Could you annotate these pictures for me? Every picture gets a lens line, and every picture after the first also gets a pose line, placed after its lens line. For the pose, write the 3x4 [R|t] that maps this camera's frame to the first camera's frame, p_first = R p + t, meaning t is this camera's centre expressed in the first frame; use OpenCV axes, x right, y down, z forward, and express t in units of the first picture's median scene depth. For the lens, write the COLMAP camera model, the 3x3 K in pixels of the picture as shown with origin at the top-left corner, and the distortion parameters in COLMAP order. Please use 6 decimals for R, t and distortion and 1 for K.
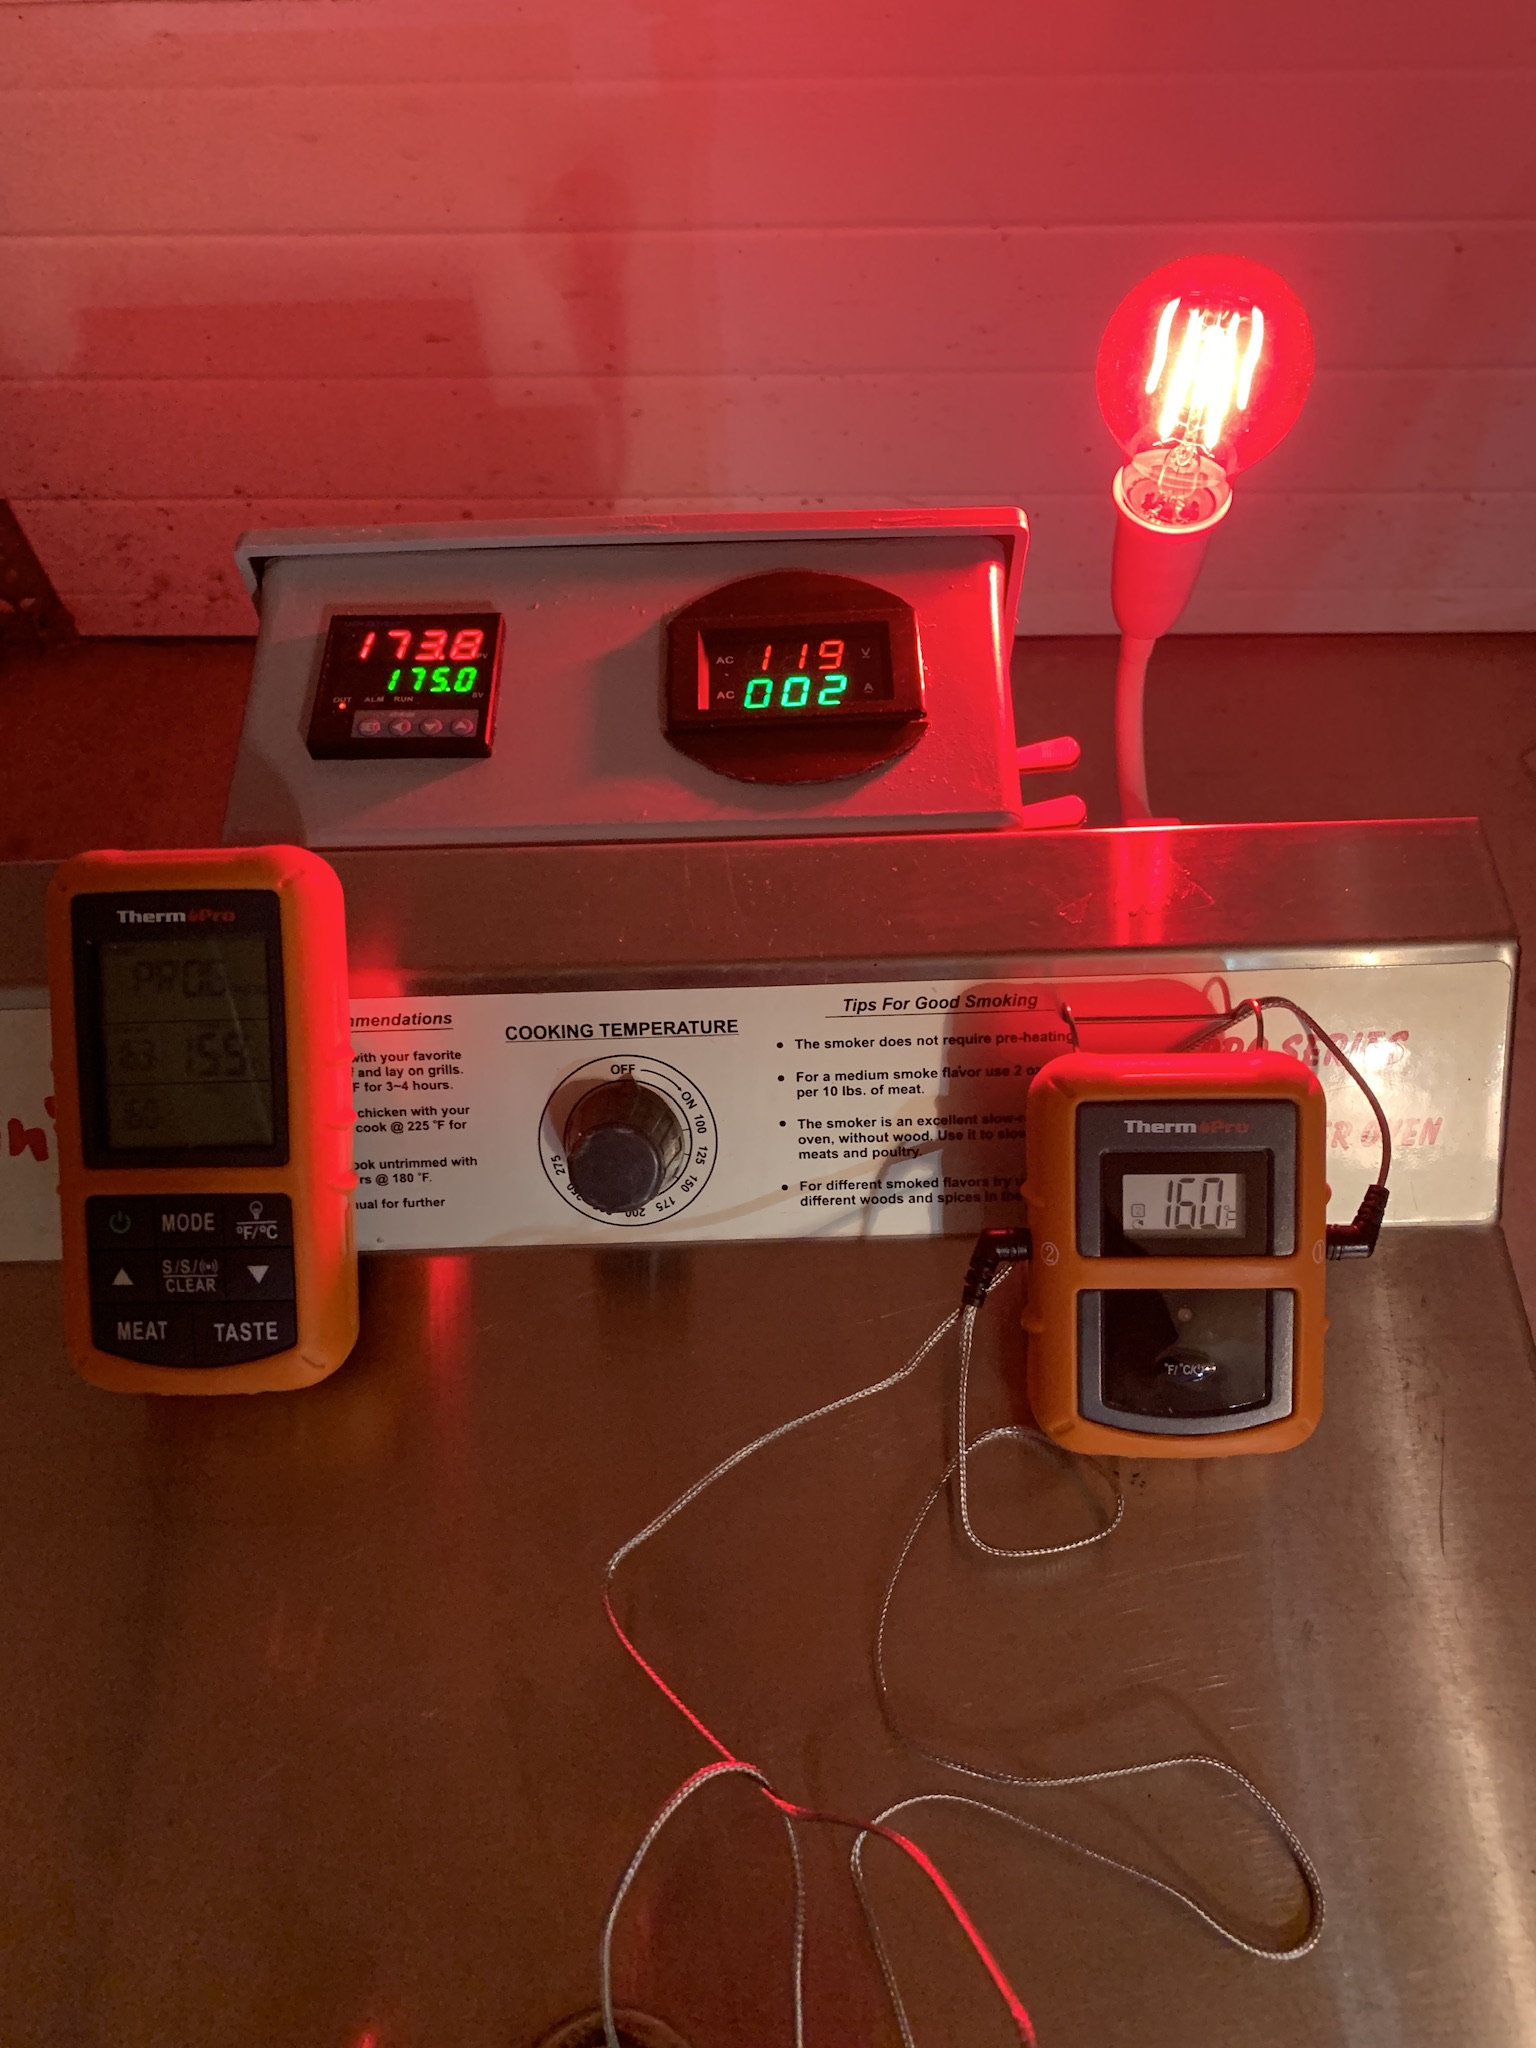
lens RADIAL K [[1658.8, 0, 768.0], [0, 1658.8, 1024.0], [0, 0, 1]] dist [0.078597, -0.095105]
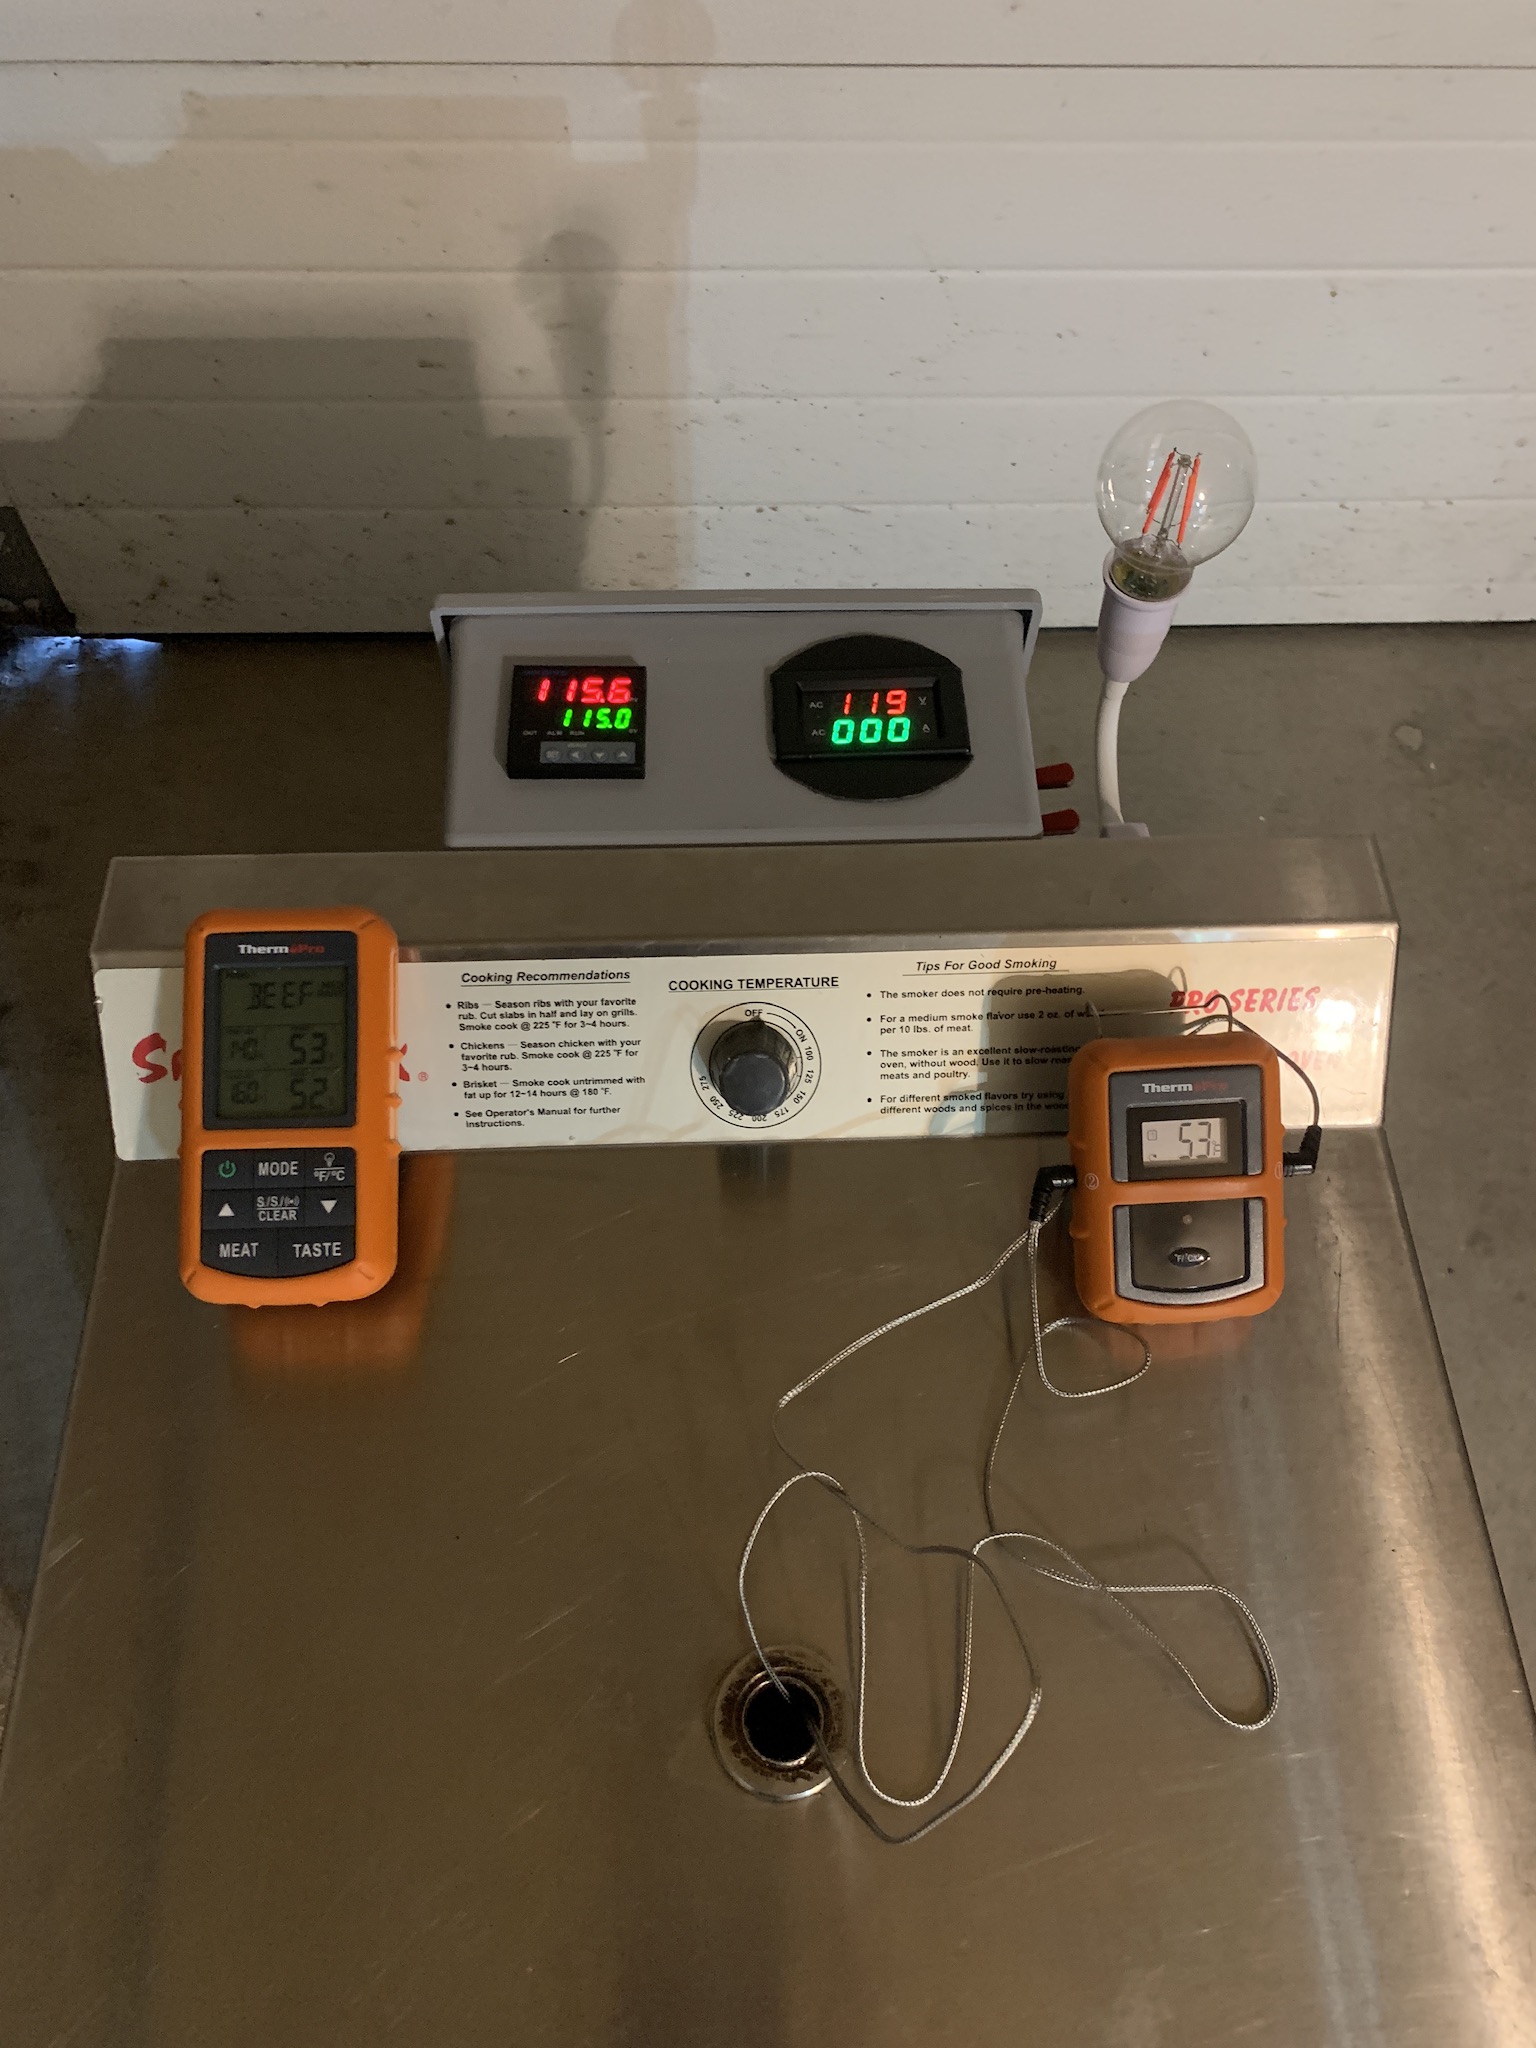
lens RADIAL K [[1554.5, 0, 757.1], [0, 1554.5, 1075.5], [0, 0, 1]] dist [0.065369, -0.043375]
pose [[0.998911, 0.002740, 0.046575, -0.142139], [-0.005017, 0.998794, 0.048834, 0.016304], [-0.046385, -0.049015, 0.997720, -0.272283]]
